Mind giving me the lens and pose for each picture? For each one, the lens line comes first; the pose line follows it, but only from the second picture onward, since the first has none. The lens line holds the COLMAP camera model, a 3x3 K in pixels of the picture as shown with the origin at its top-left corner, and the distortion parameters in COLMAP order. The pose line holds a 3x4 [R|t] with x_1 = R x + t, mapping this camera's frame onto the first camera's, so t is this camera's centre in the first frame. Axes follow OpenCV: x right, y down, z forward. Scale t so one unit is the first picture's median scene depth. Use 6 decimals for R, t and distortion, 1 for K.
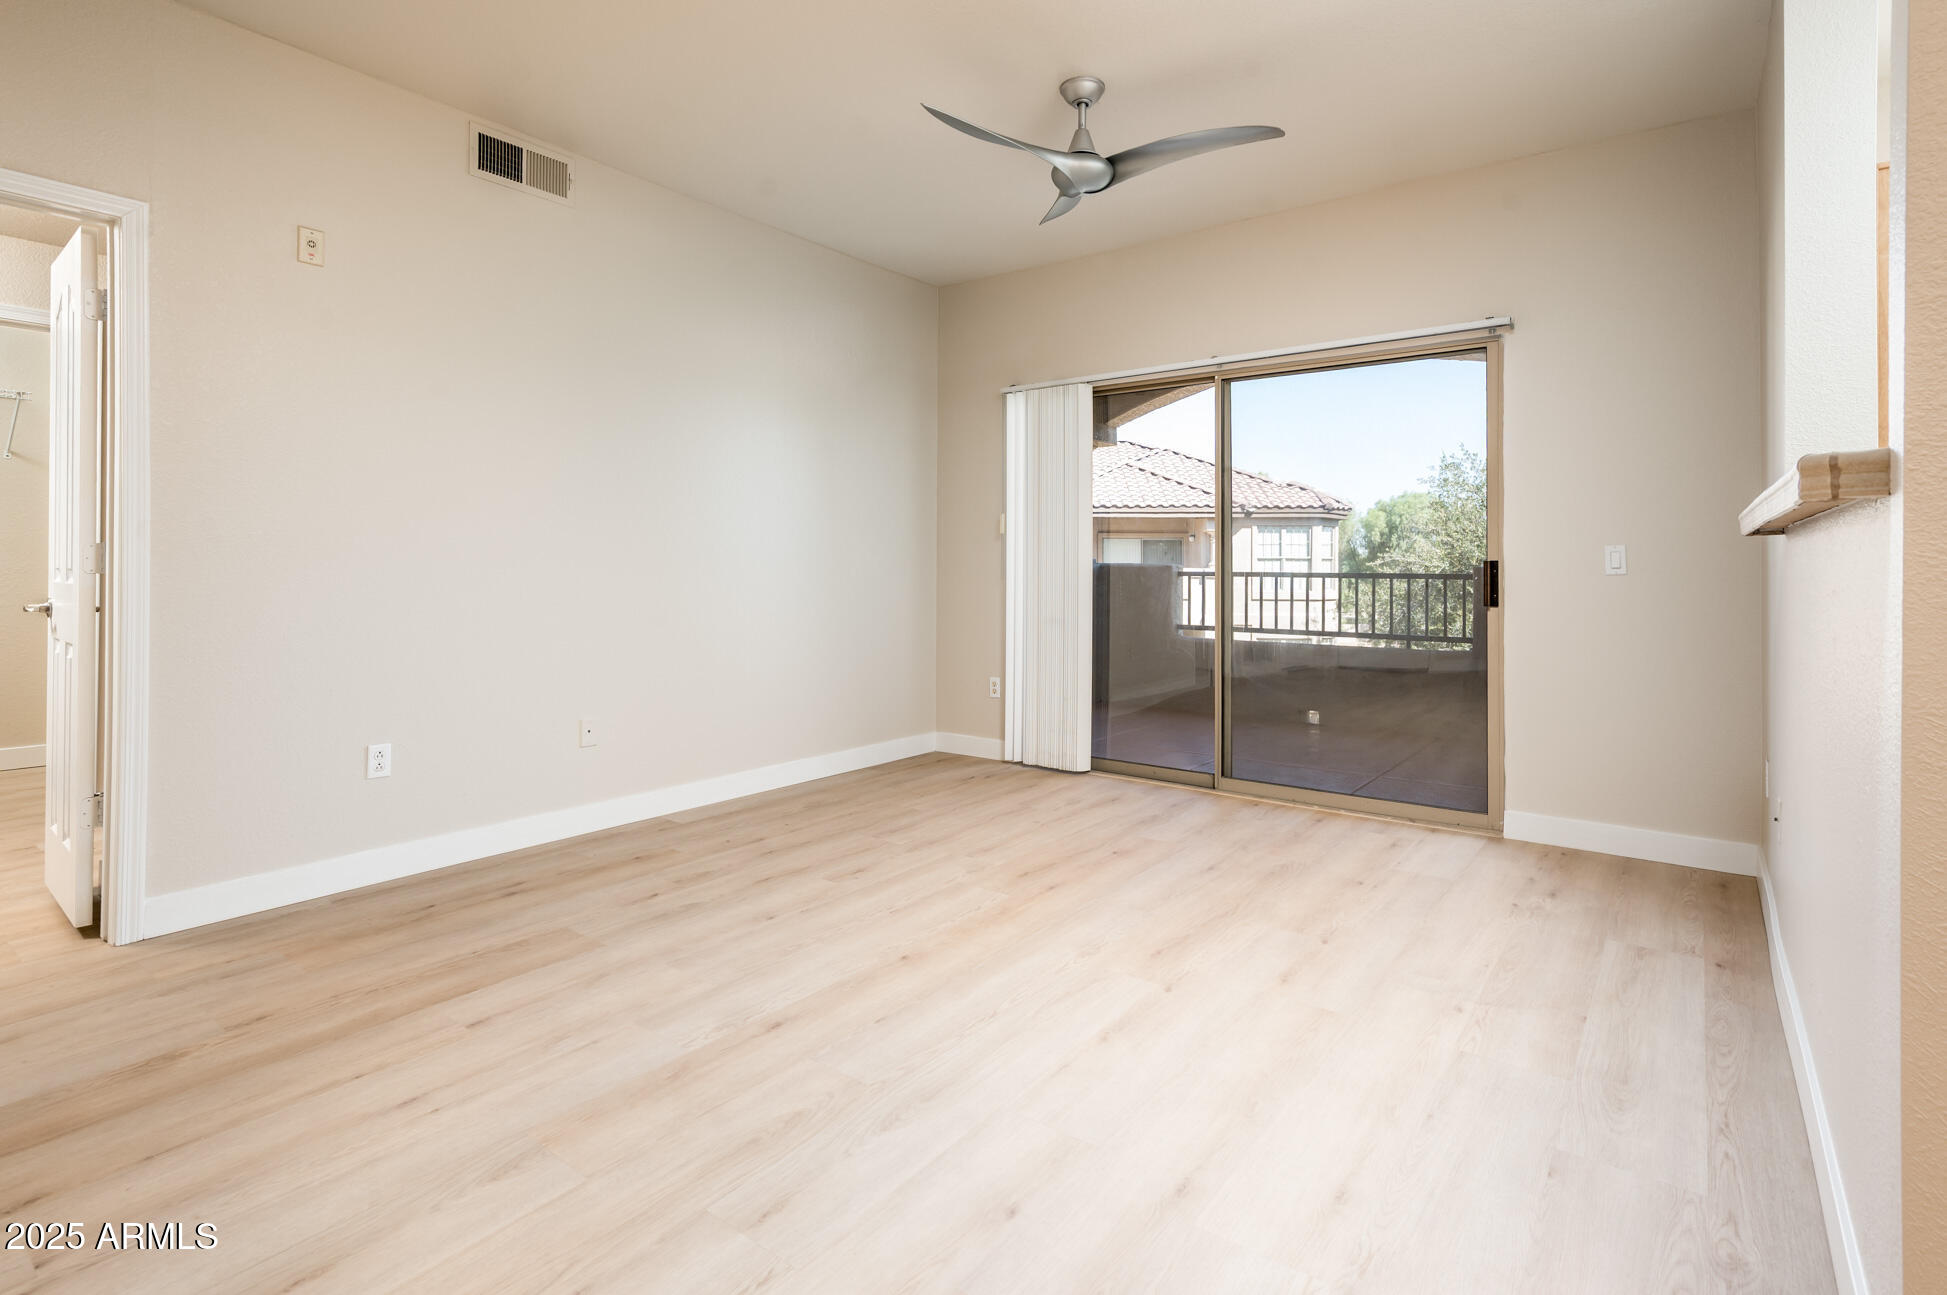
lens RADIAL K [[911.1, 0, 987.1], [0, 911.1, 569.6], [0, 0, 1]] dist [-0.002923, 0.003997]
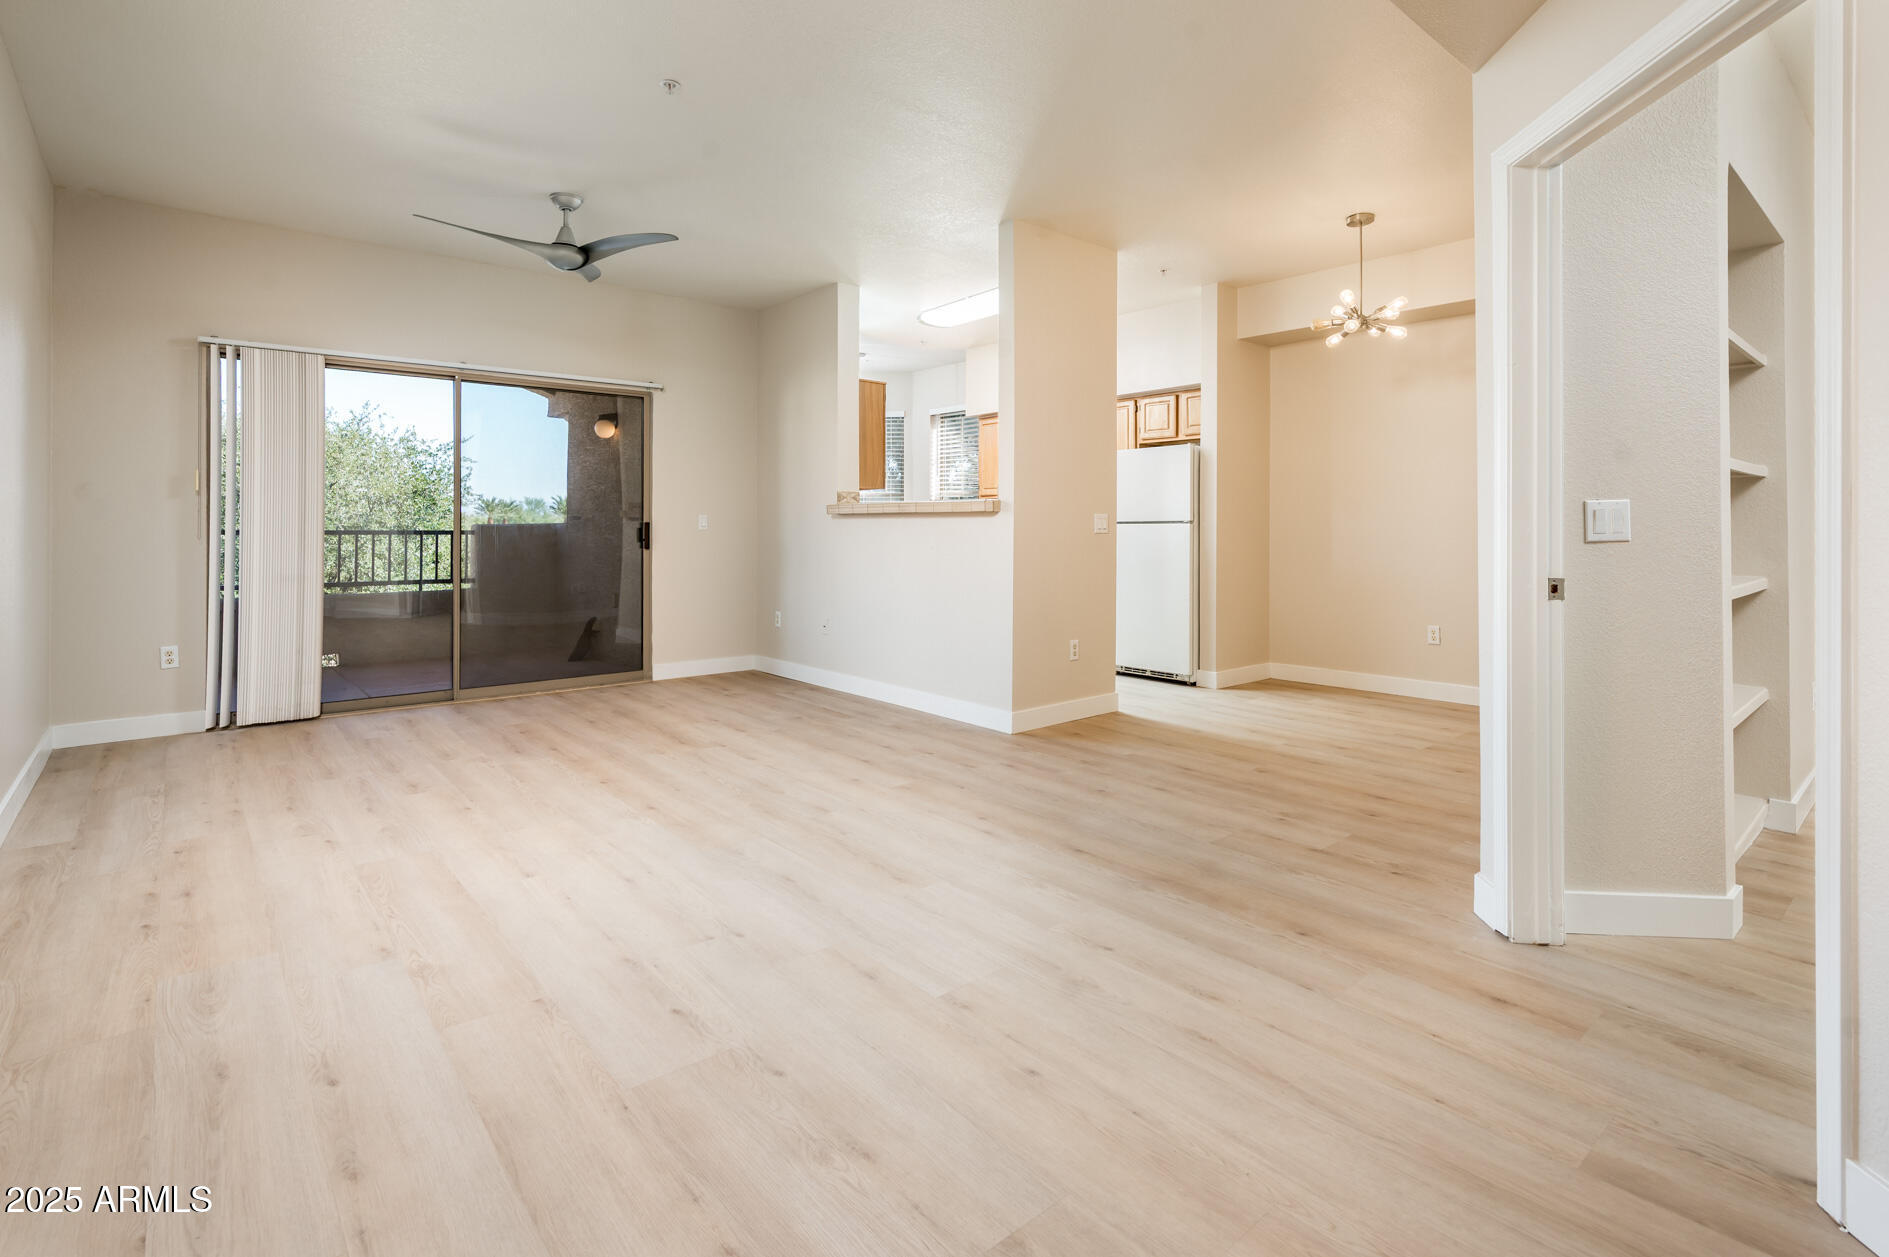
lens RADIAL K [[882.1, 0, 926.4], [0, 882.1, 520.0], [0, 0, 1]] dist [-0.034549, 0.000607]
pose [[0.231006, 0.007013, 0.972927, -0.712977], [-0.000156, 0.999974, -0.007171, -0.001697], [-0.972952, 0.001505, 0.231001, 0.073266]]
